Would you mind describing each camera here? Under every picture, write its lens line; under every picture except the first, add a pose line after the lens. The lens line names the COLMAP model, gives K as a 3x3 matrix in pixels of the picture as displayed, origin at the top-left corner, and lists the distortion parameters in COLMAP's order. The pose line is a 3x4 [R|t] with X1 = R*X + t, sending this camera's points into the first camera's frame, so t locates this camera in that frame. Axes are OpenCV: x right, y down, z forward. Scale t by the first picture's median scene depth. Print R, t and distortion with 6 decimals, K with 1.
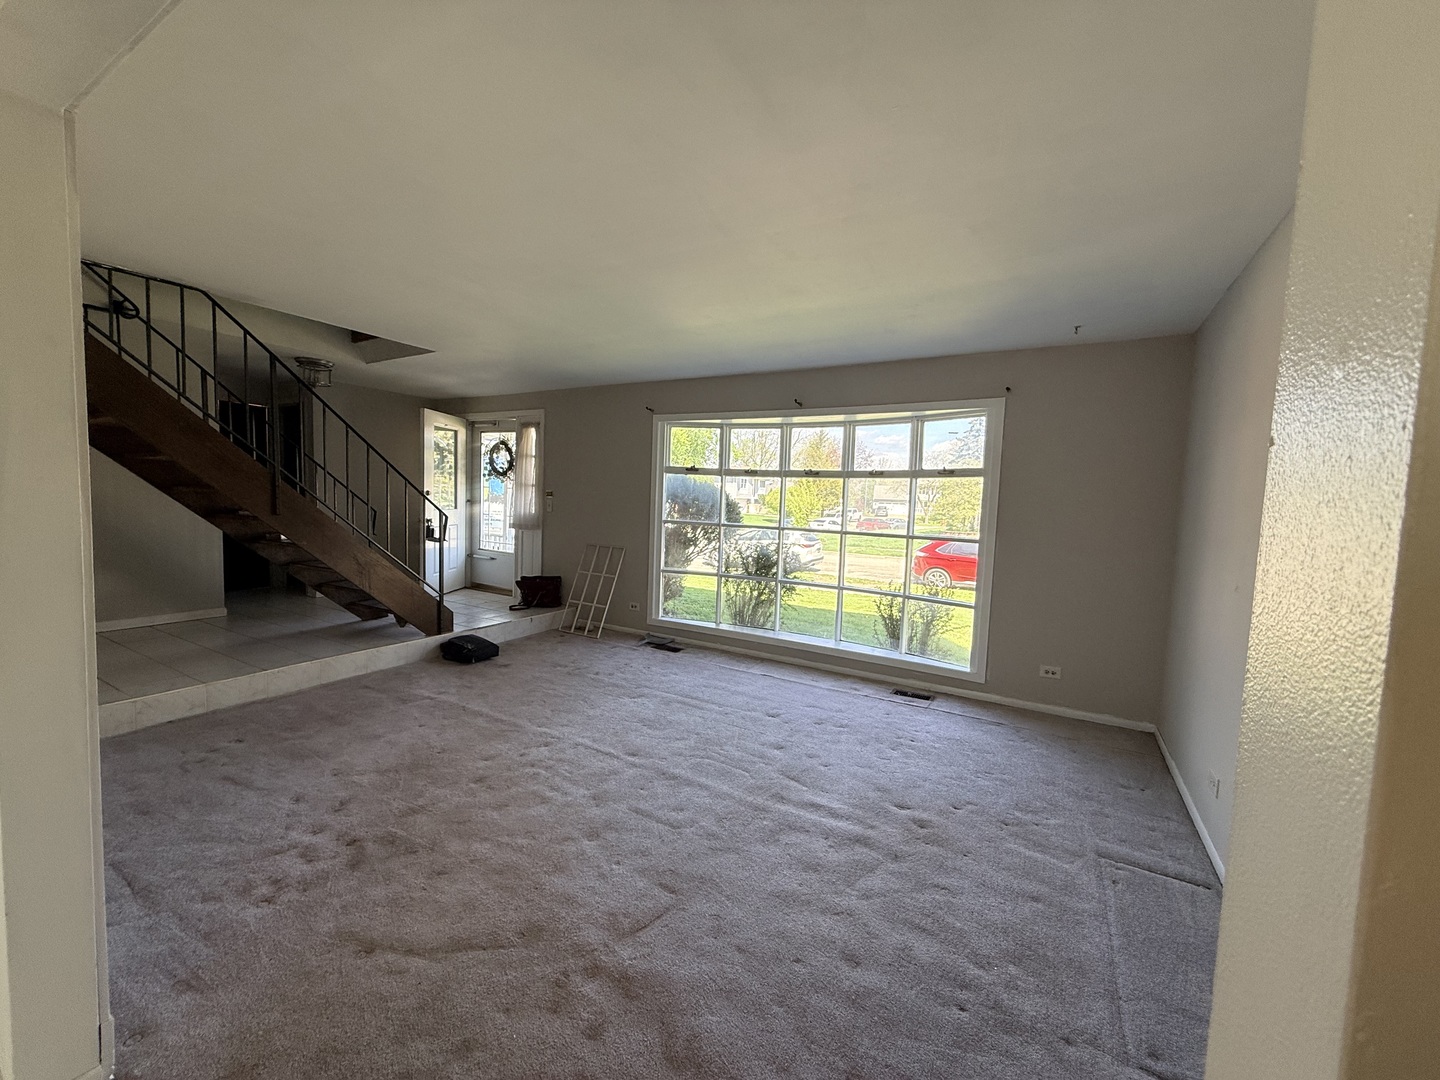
lens RADIAL K [[572.2, 0, 719.3], [0, 572.2, 539.2], [0, 0, 1]] dist [-0.002030, 0.000388]
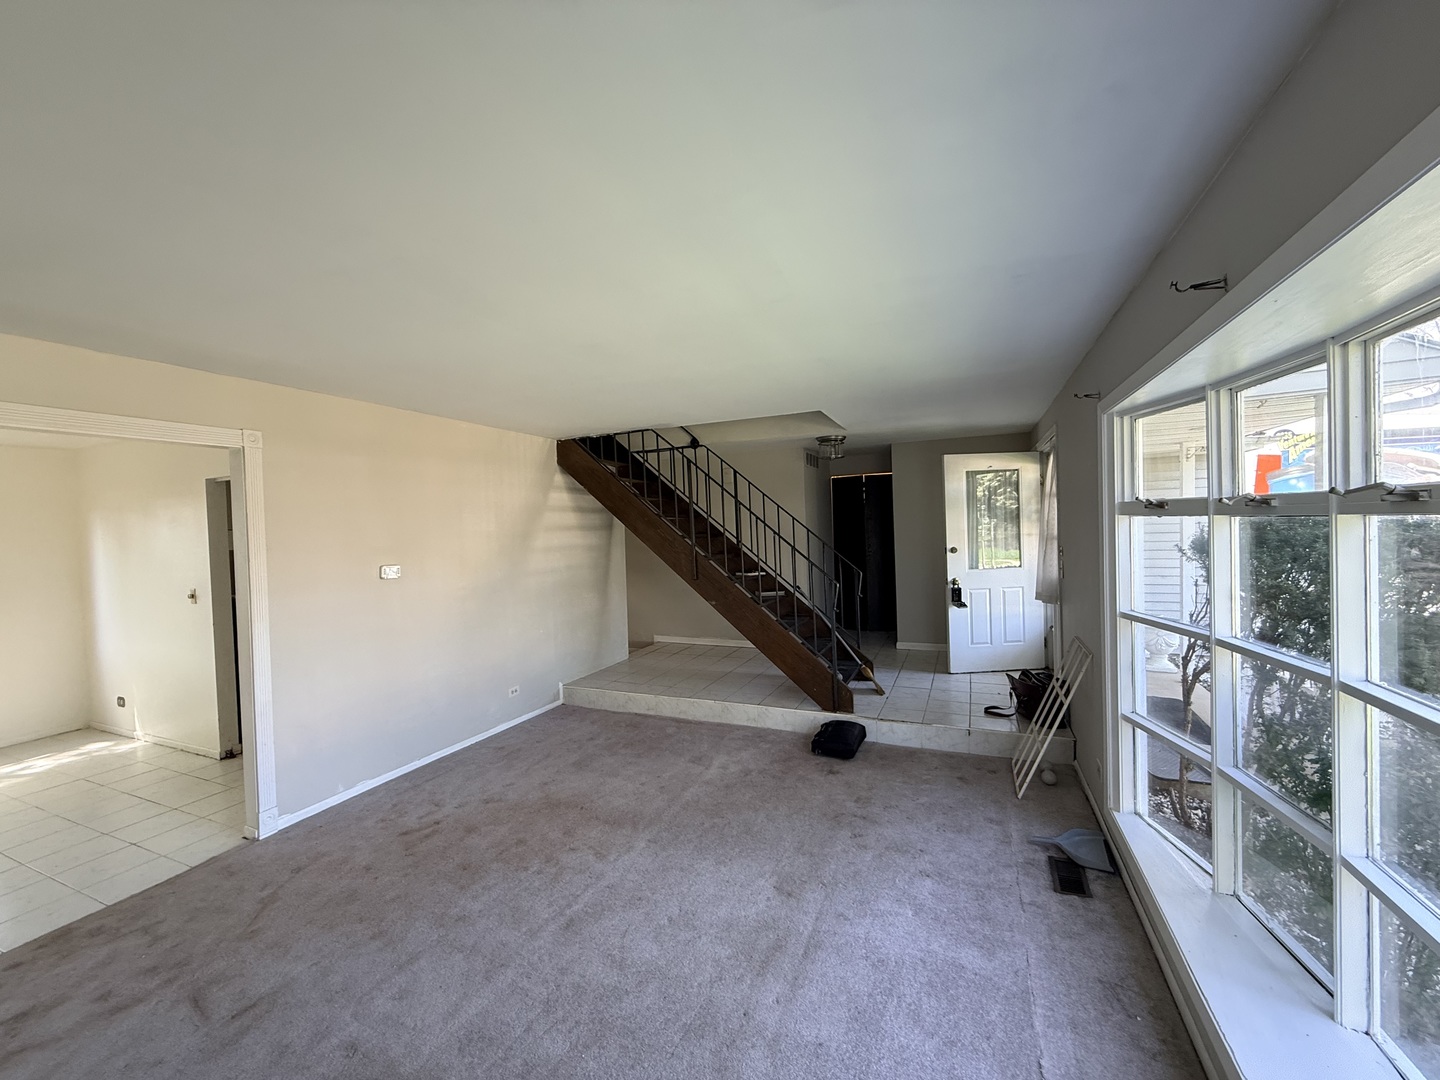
lens RADIAL K [[572.2, 0, 711.6], [0, 572.2, 537.9], [0, 0, 1]] dist [-0.002030, 0.000388]
pose [[0.099436, -0.021505, -0.994812, 0.532174], [-0.035123, 0.999068, -0.025108, -0.107560], [0.994424, 0.037437, 0.098588, 0.915441]]
